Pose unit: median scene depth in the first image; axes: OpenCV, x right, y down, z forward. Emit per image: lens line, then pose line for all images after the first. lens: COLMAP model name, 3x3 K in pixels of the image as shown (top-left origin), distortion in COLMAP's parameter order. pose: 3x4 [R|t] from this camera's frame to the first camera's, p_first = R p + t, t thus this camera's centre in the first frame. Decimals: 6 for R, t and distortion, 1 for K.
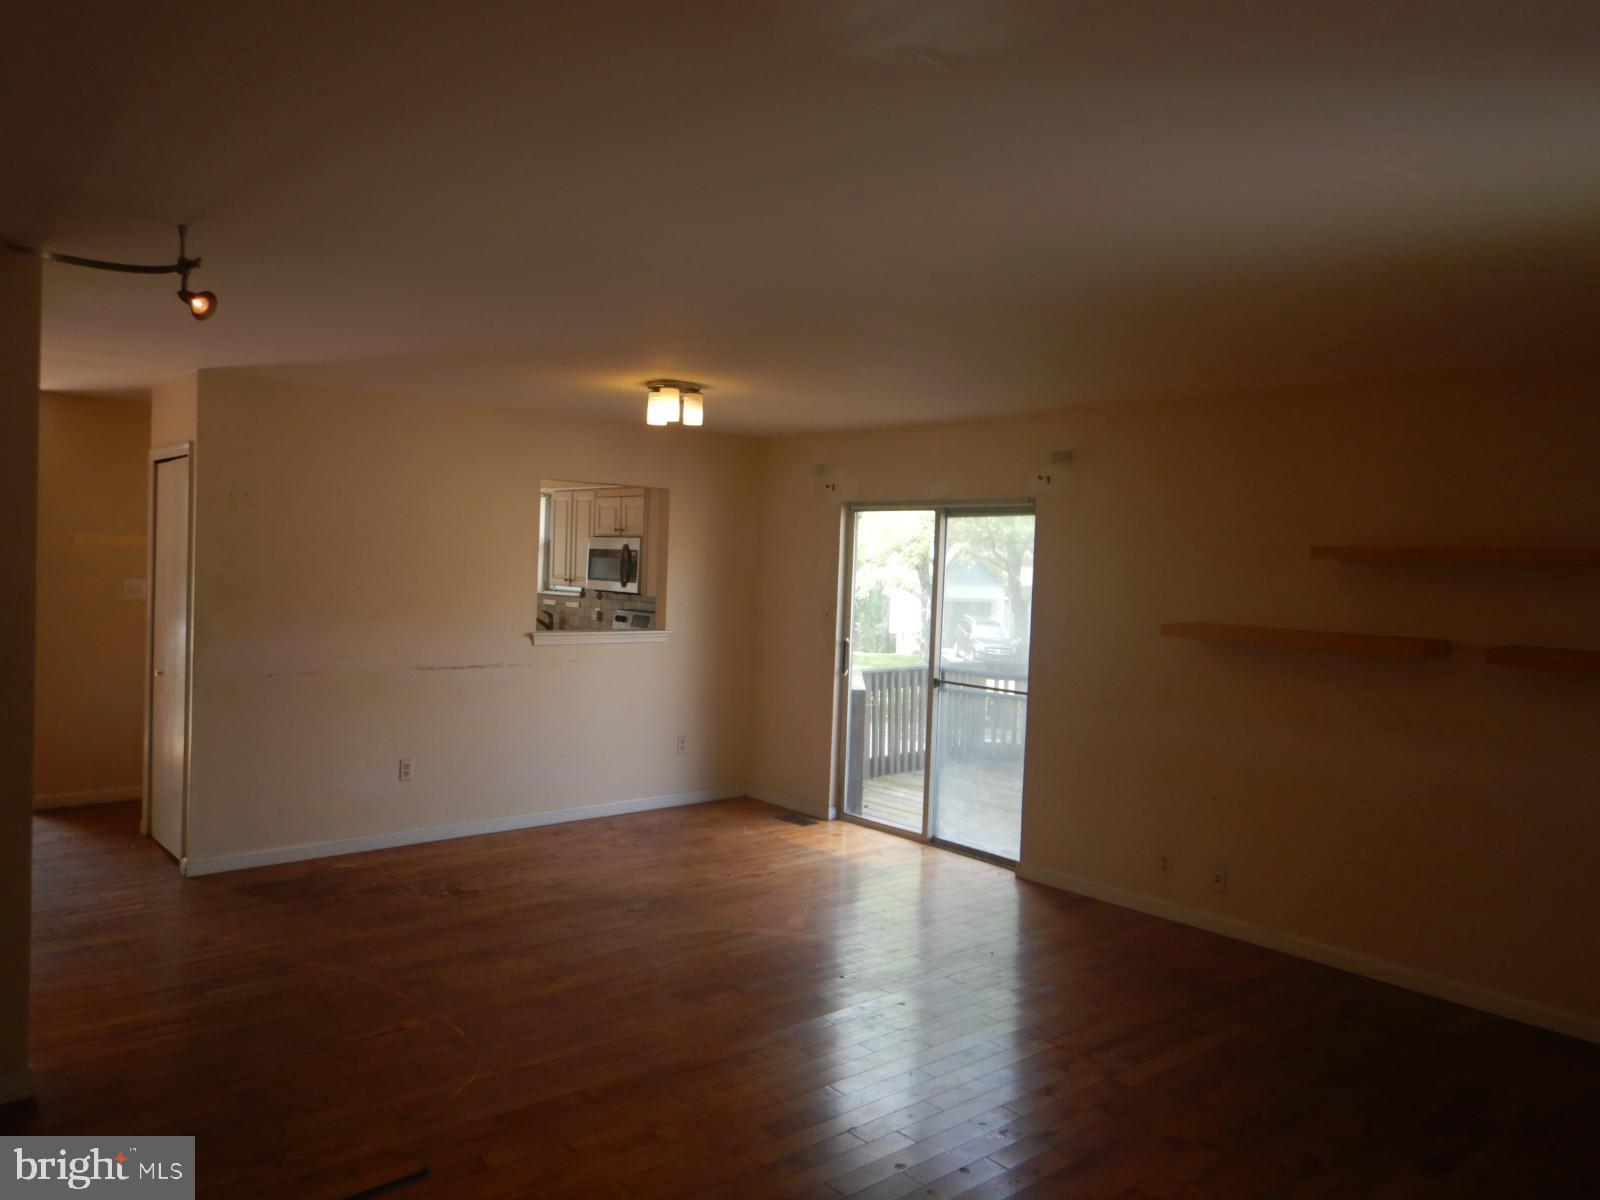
lens RADIAL K [[1133.1, 0, 793.6], [0, 1133.1, 593.6], [0, 0, 1]] dist [0.002409, -0.002352]
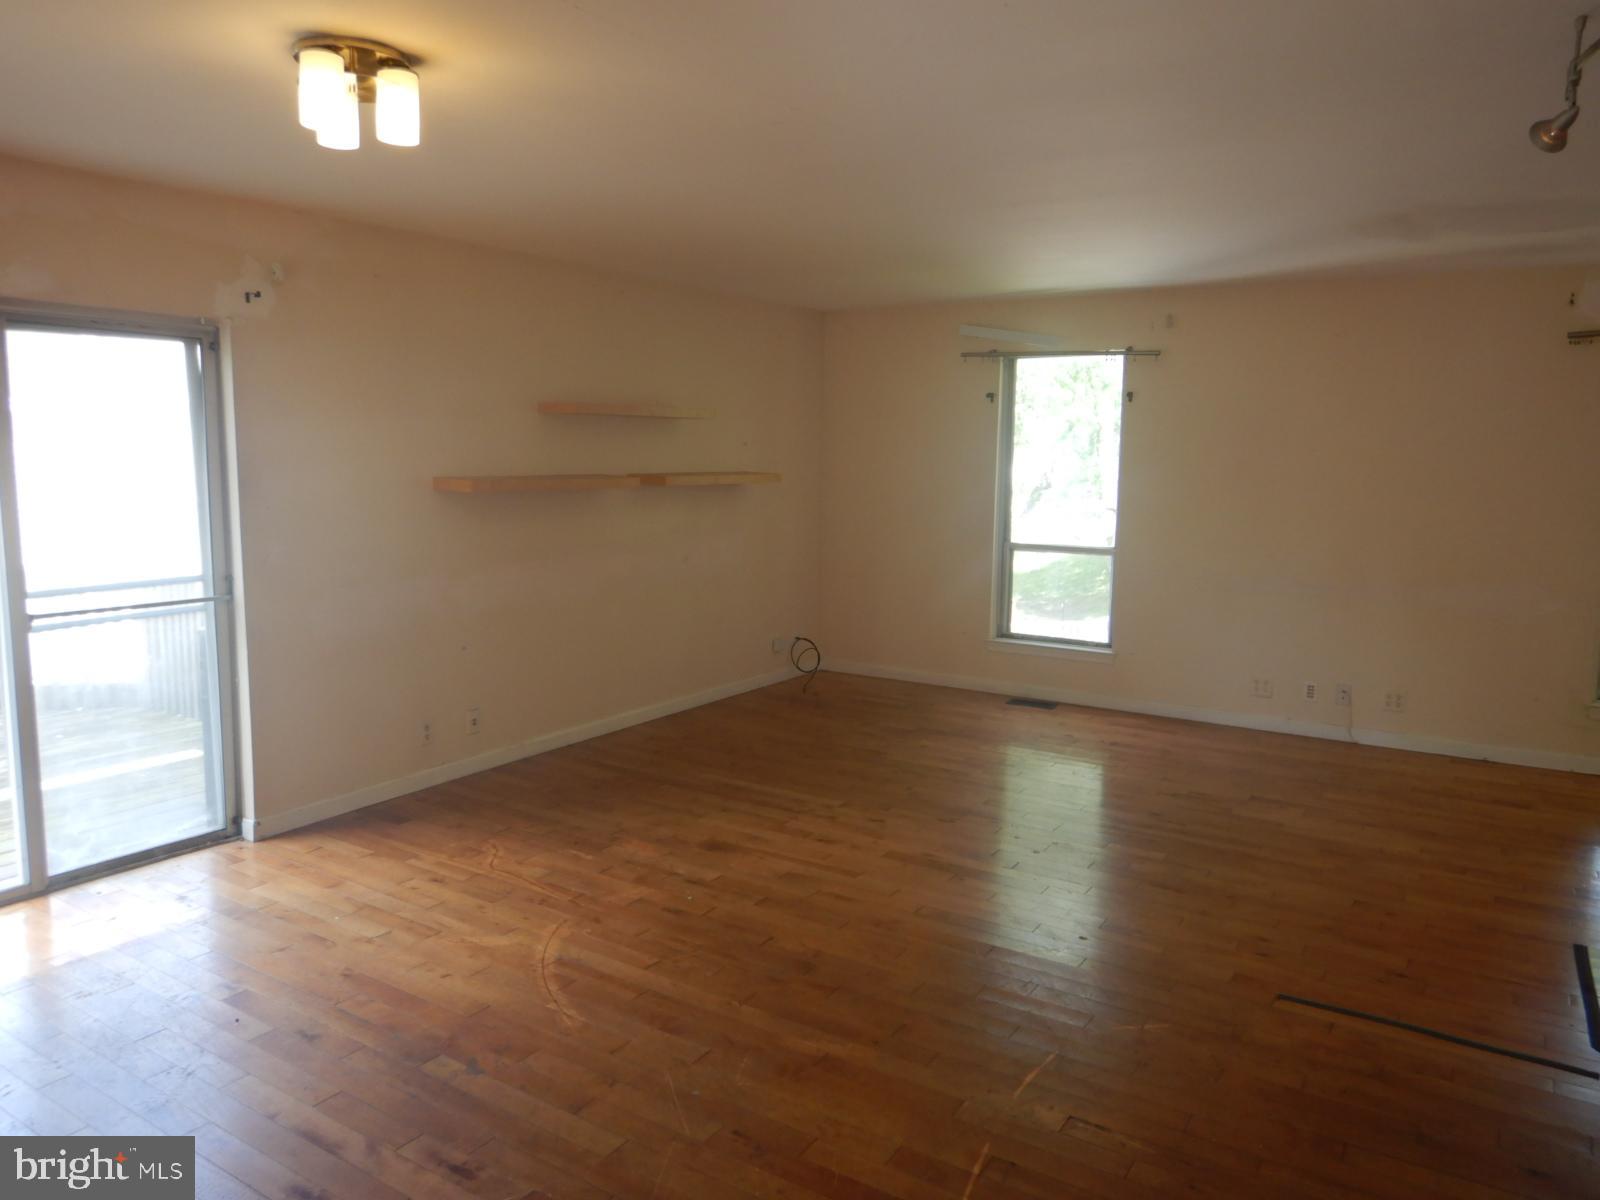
lens RADIAL K [[1133.1, 0, 793.6], [0, 1133.1, 593.6], [0, 0, 1]] dist [0.002409, -0.002352]
pose [[-0.278695, -0.161662, 0.946675, -0.700073], [0.007157, 0.985354, 0.170374, -0.041415], [-0.960353, 0.054258, -0.273456, 1.034574]]
